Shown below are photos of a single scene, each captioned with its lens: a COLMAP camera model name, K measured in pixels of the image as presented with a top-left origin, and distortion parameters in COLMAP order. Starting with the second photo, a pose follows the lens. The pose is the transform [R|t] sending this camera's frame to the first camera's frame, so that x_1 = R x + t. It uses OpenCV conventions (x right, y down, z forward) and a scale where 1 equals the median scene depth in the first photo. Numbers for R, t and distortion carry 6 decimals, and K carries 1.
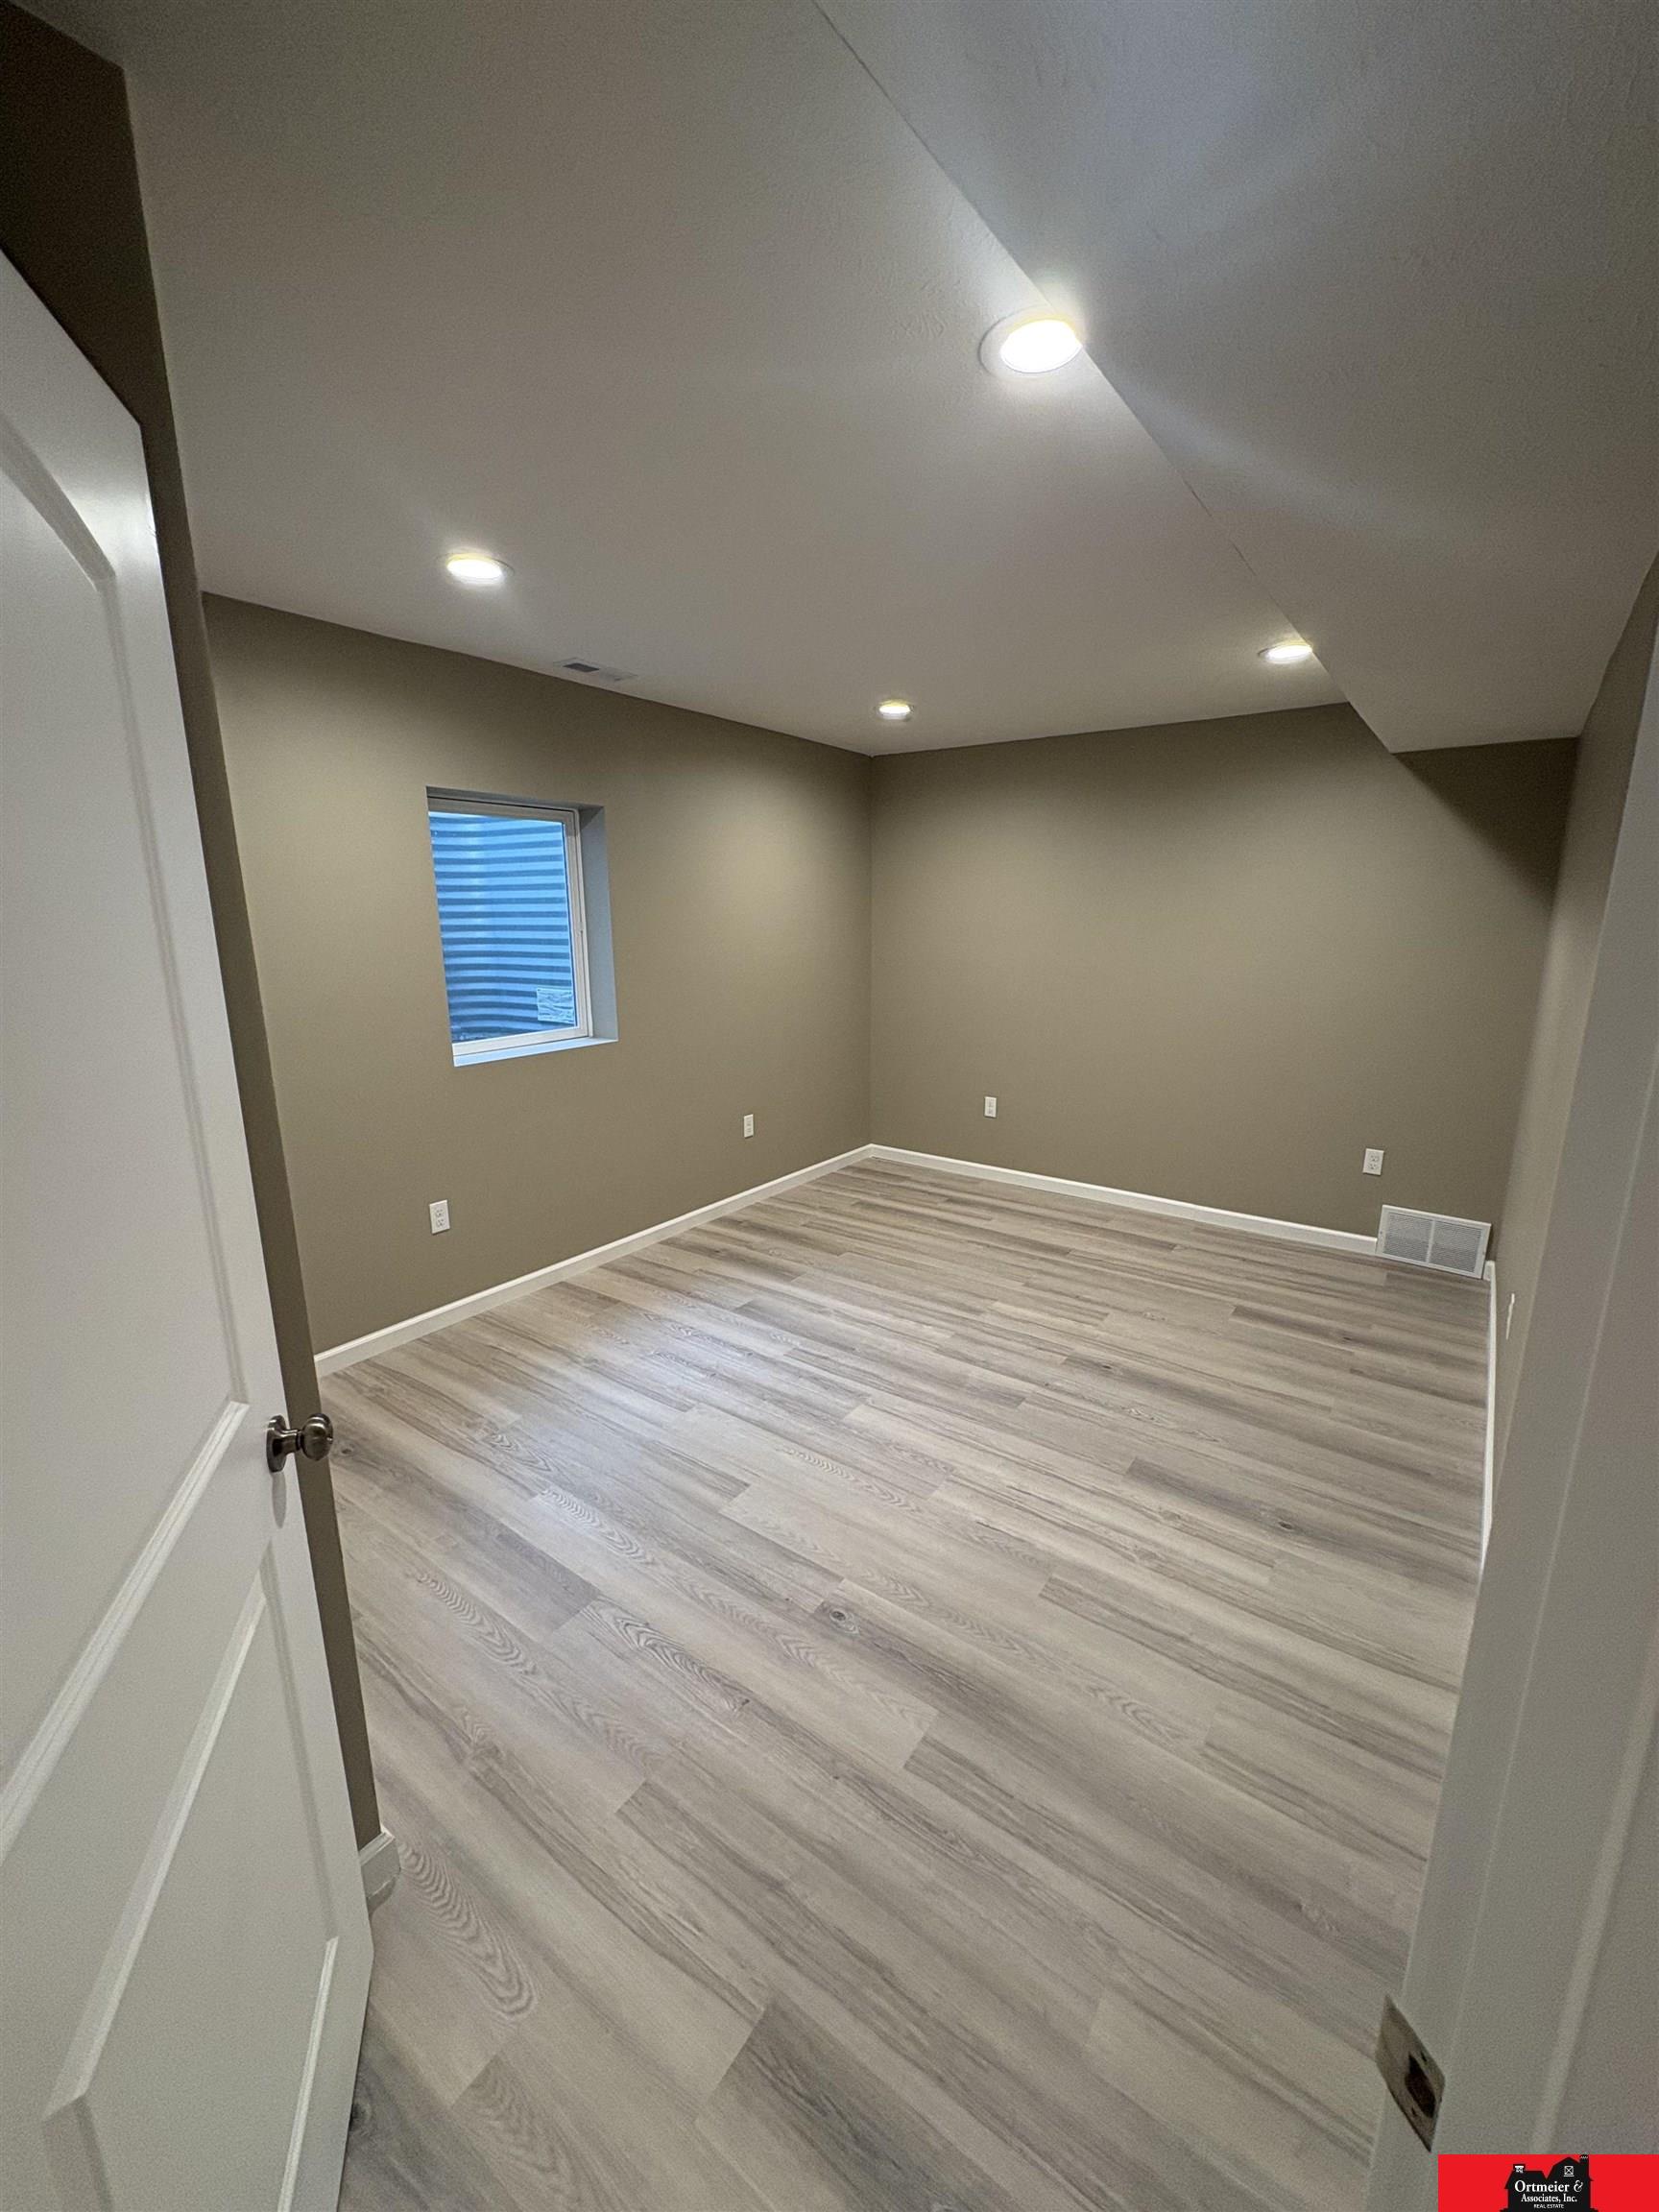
lens RADIAL K [[870.6, 0, 837.7], [0, 870.6, 1091.8], [0, 0, 1]] dist [-0.001765, -0.000878]
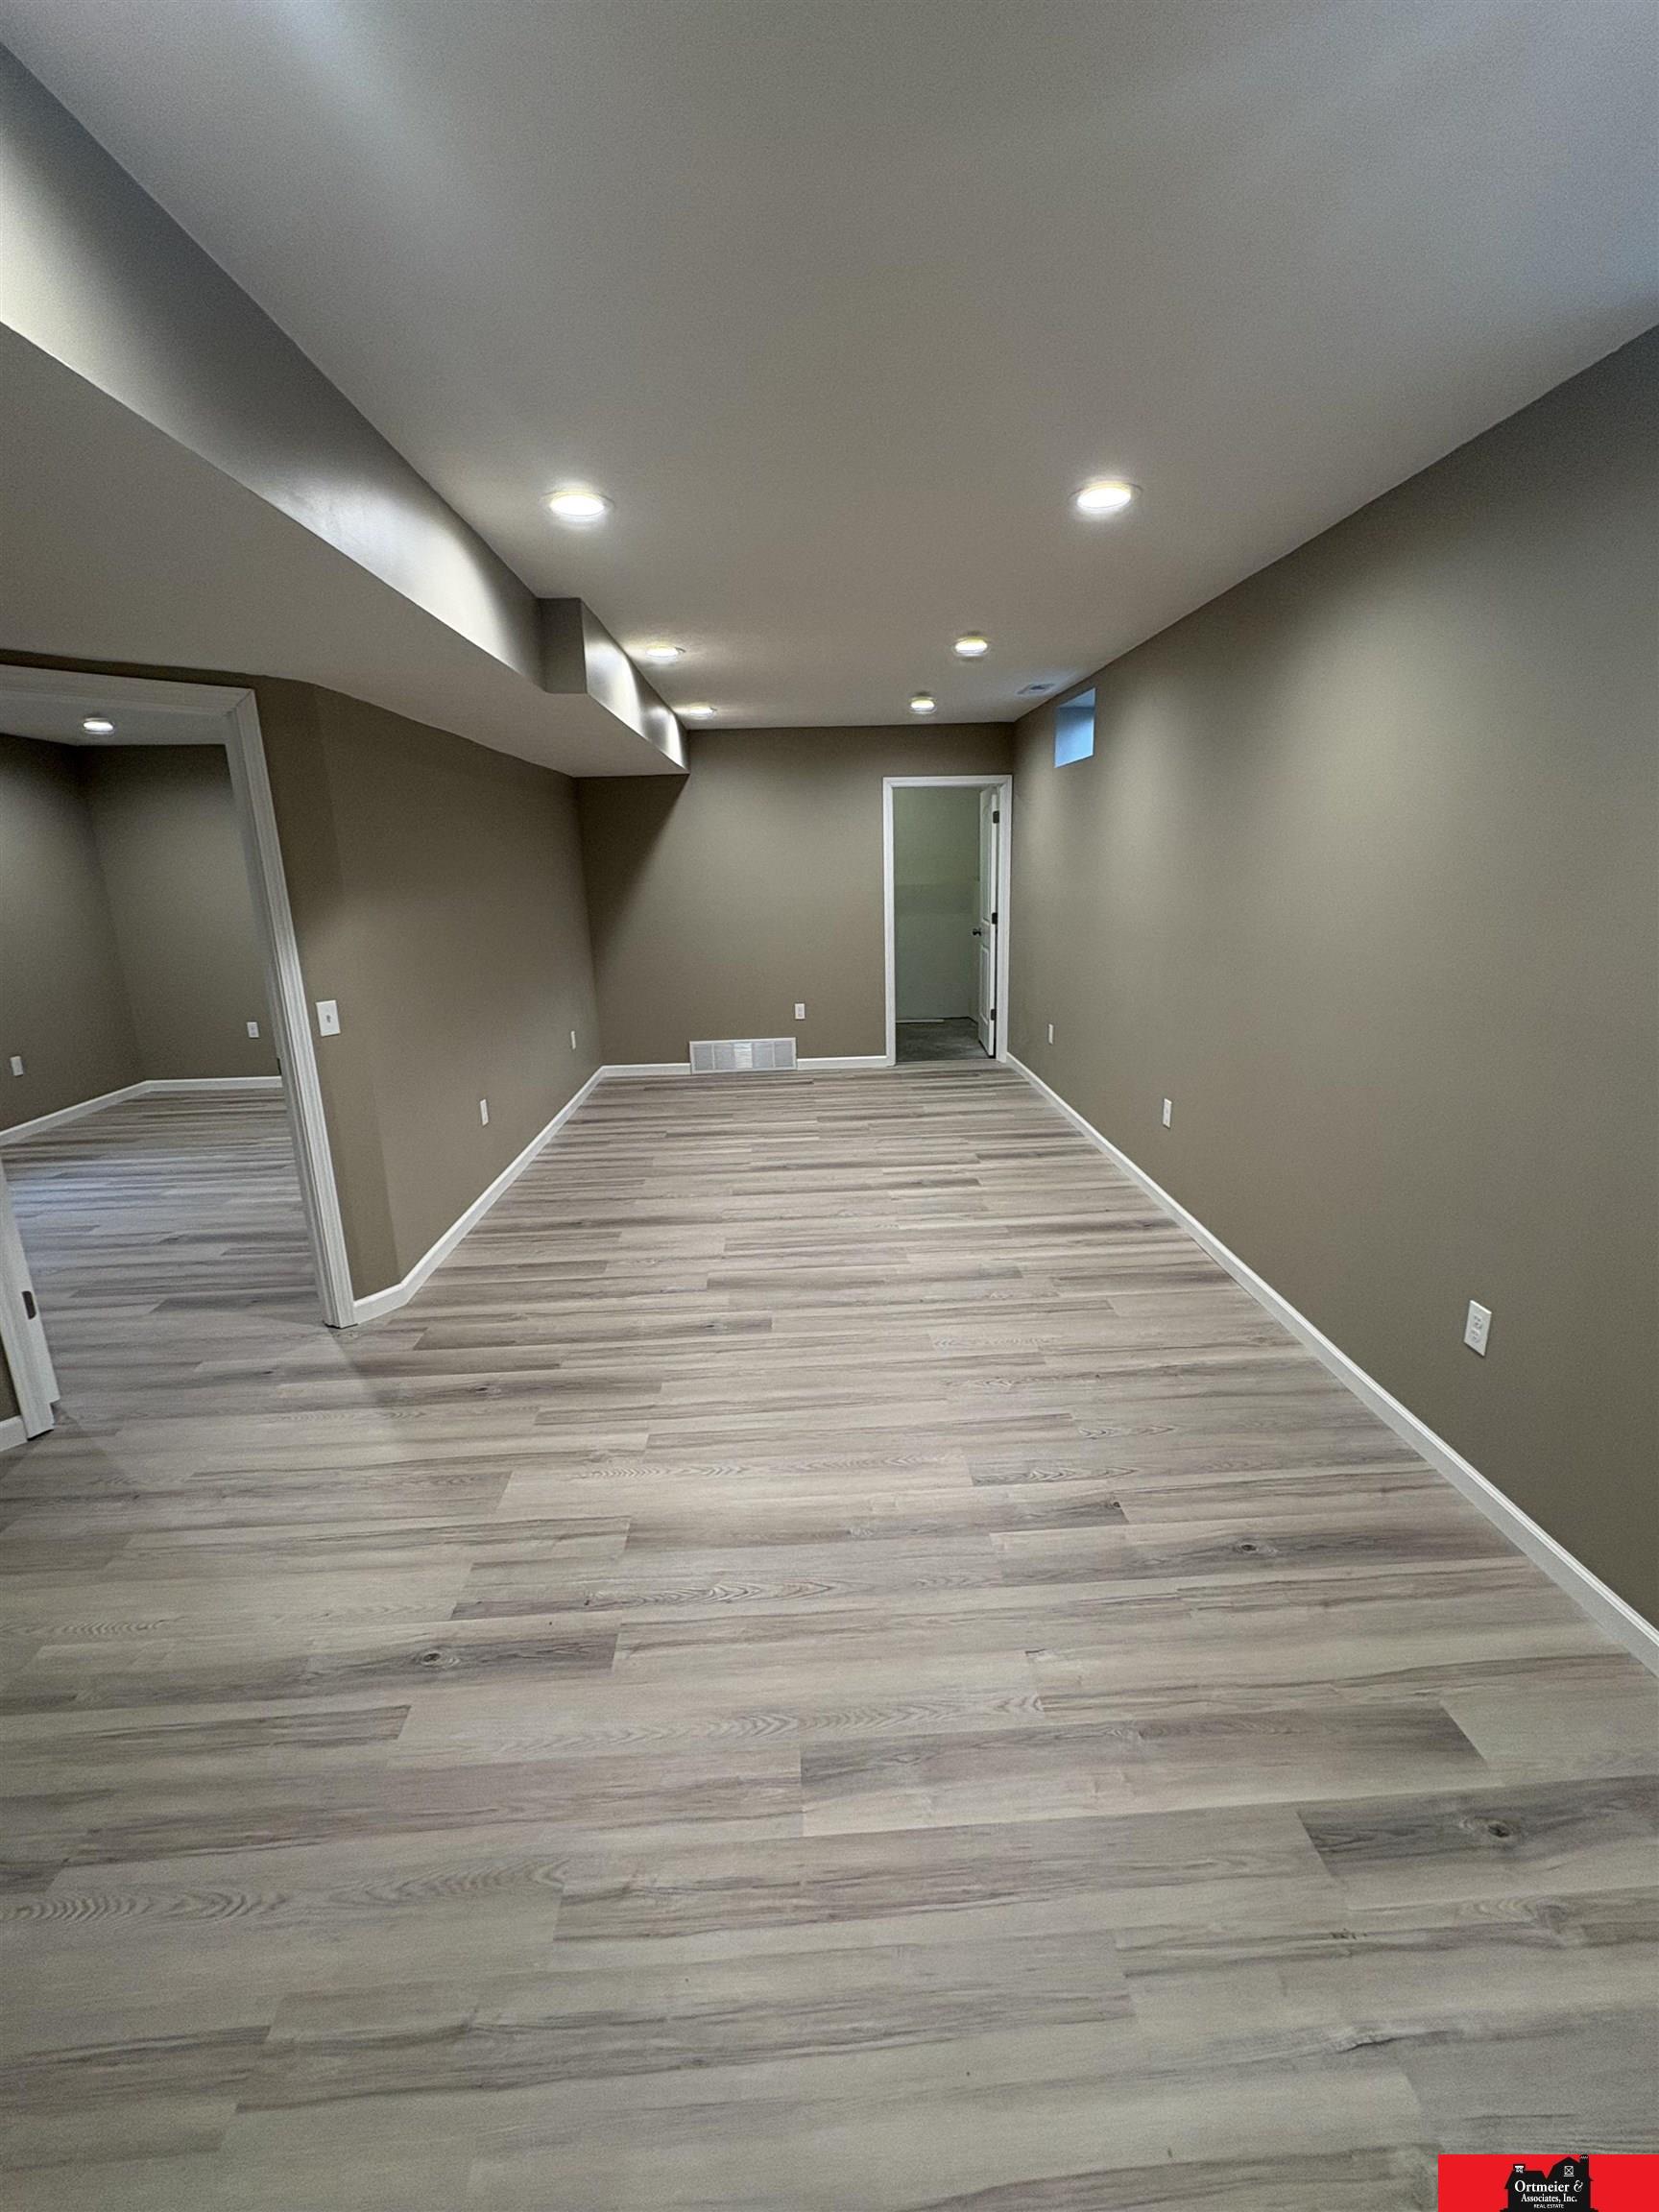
lens RADIAL K [[977.2, 0, 826.4], [0, 977.2, 1097.8], [0, 0, 1]] dist [-0.003205, 0.000121]
pose [[0.778342, -0.169391, 0.604558, -0.087598], [0.155198, 0.984943, 0.076160, 0.232569], [-0.608356, 0.034548, 0.792912, -1.087995]]
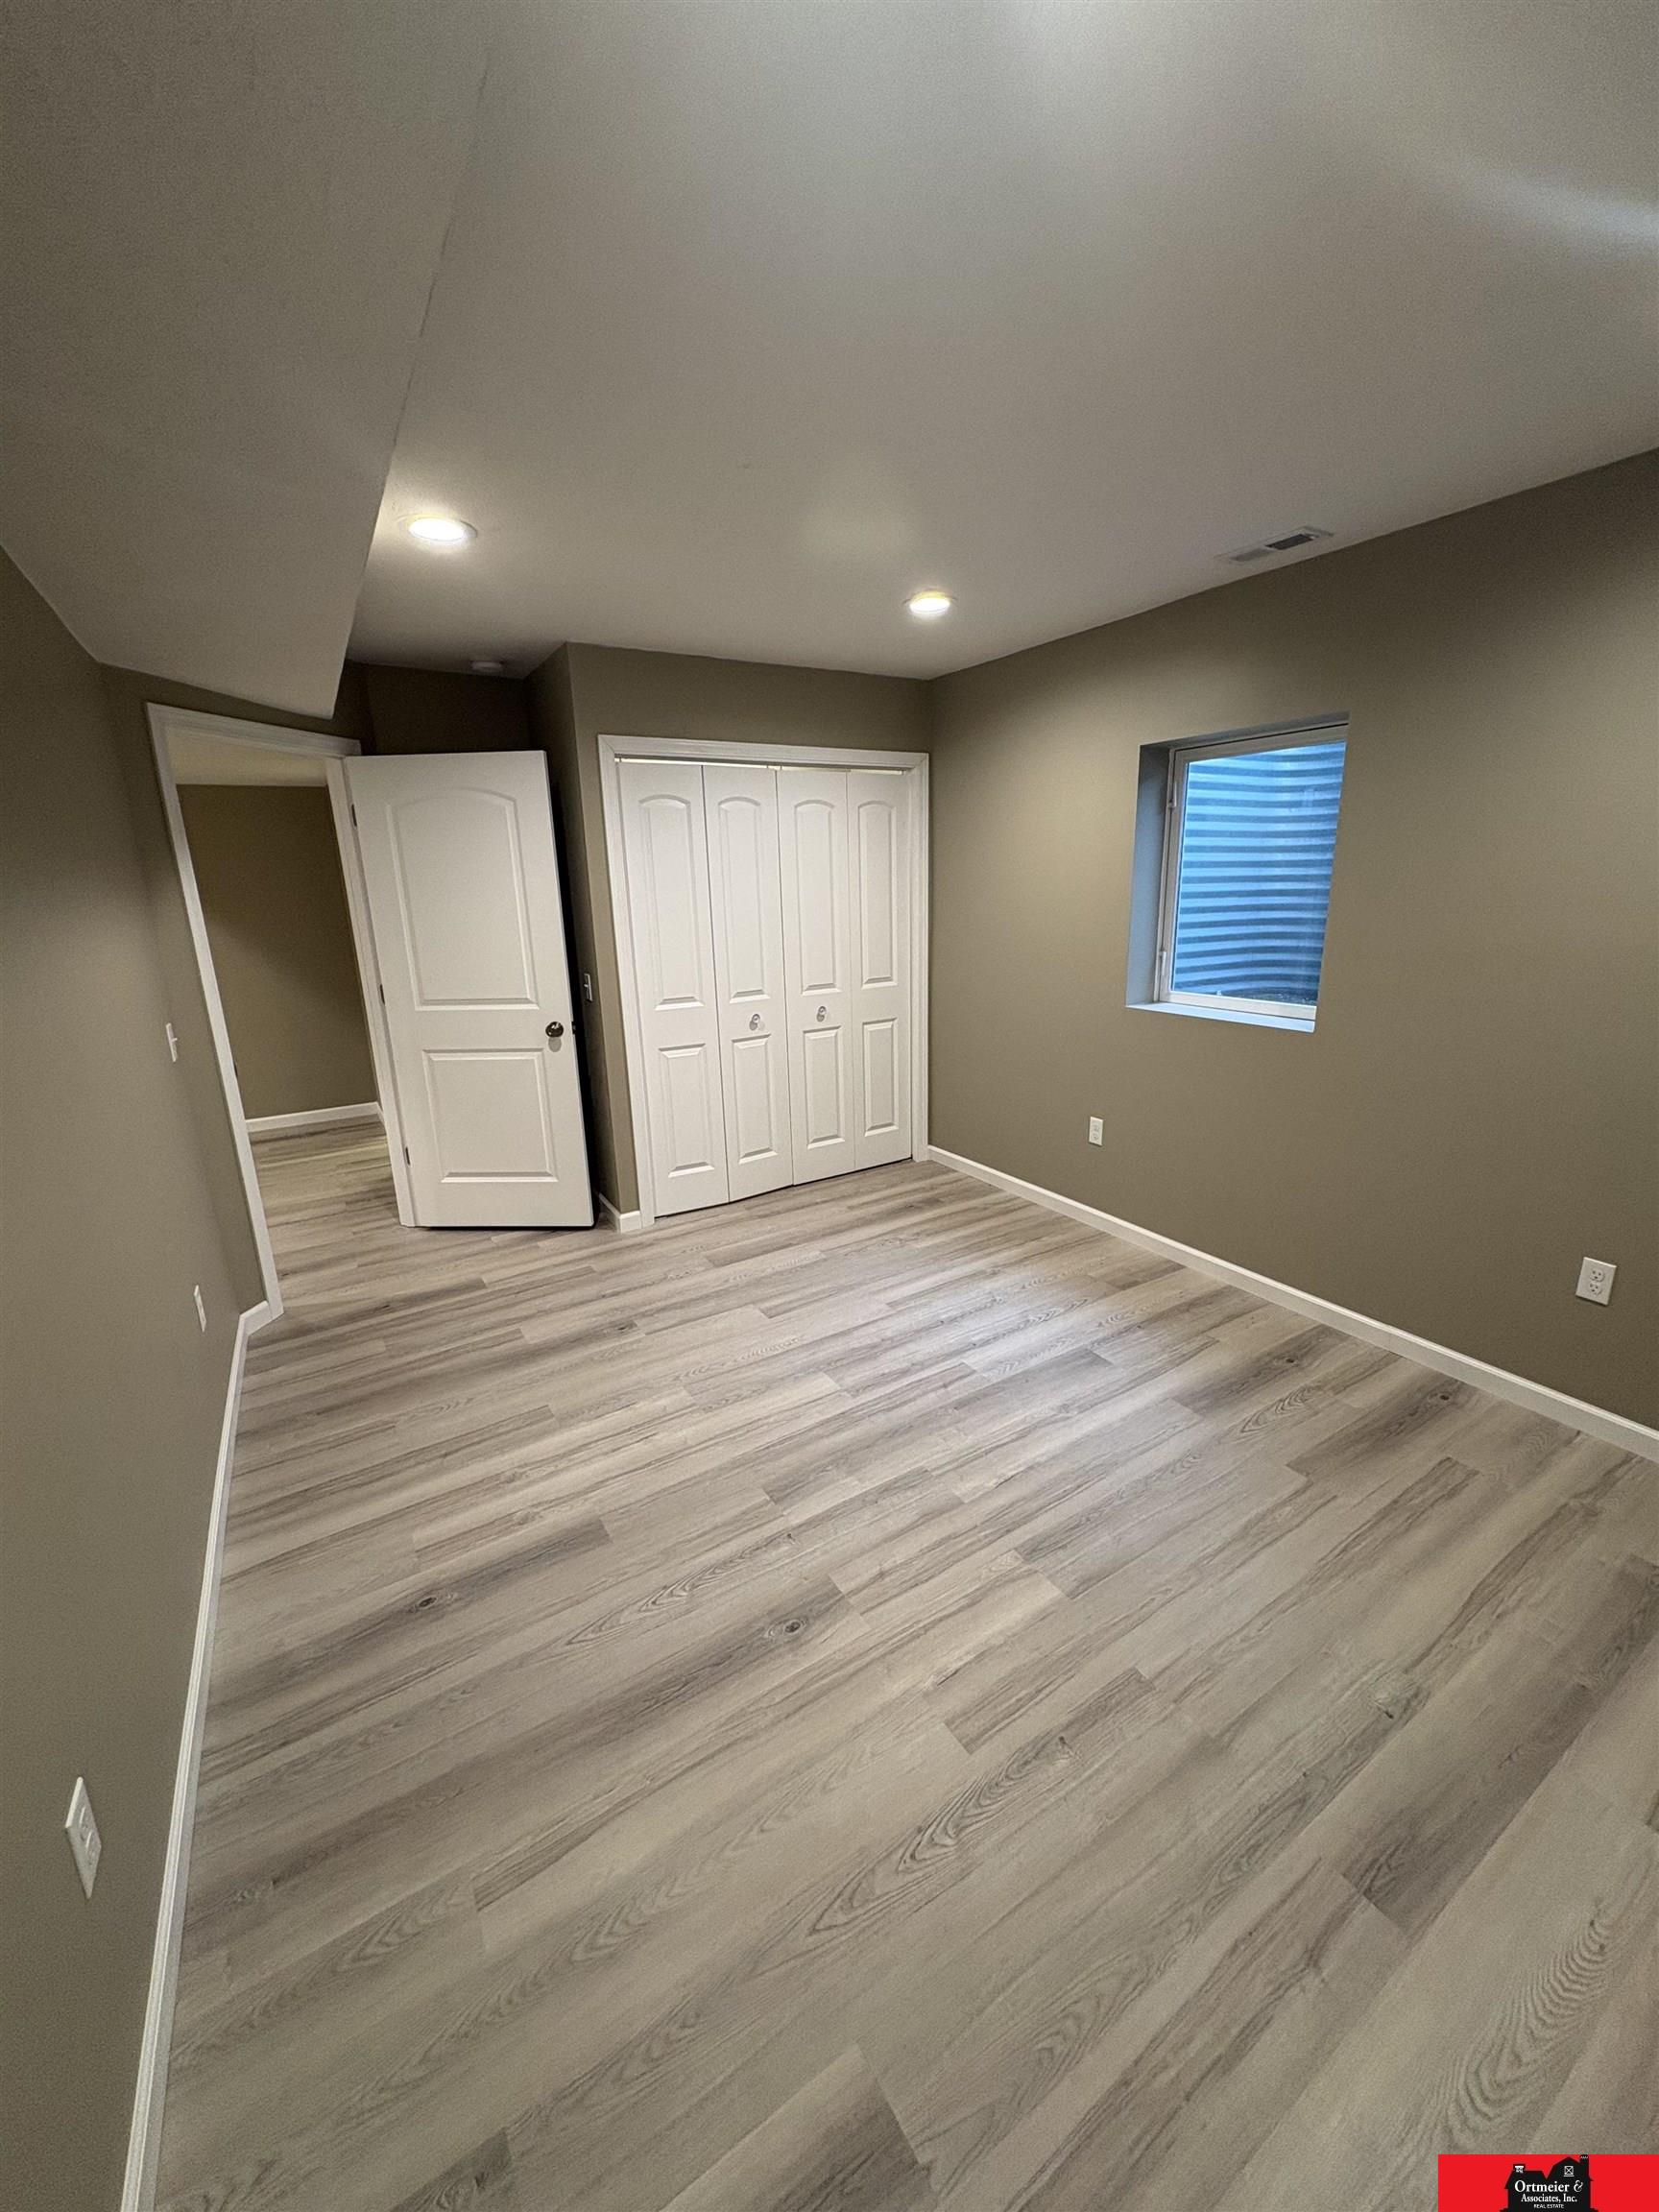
lens RADIAL K [[870.6, 0, 826.1], [0, 870.6, 1088.0], [0, 0, 1]] dist [-0.001765, -0.000878]
pose [[-0.378225, 0.234377, -0.895552, 0.773059], [-0.164588, 0.934978, 0.314207, -0.236501], [0.910965, 0.266238, -0.315056, 1.137323]]
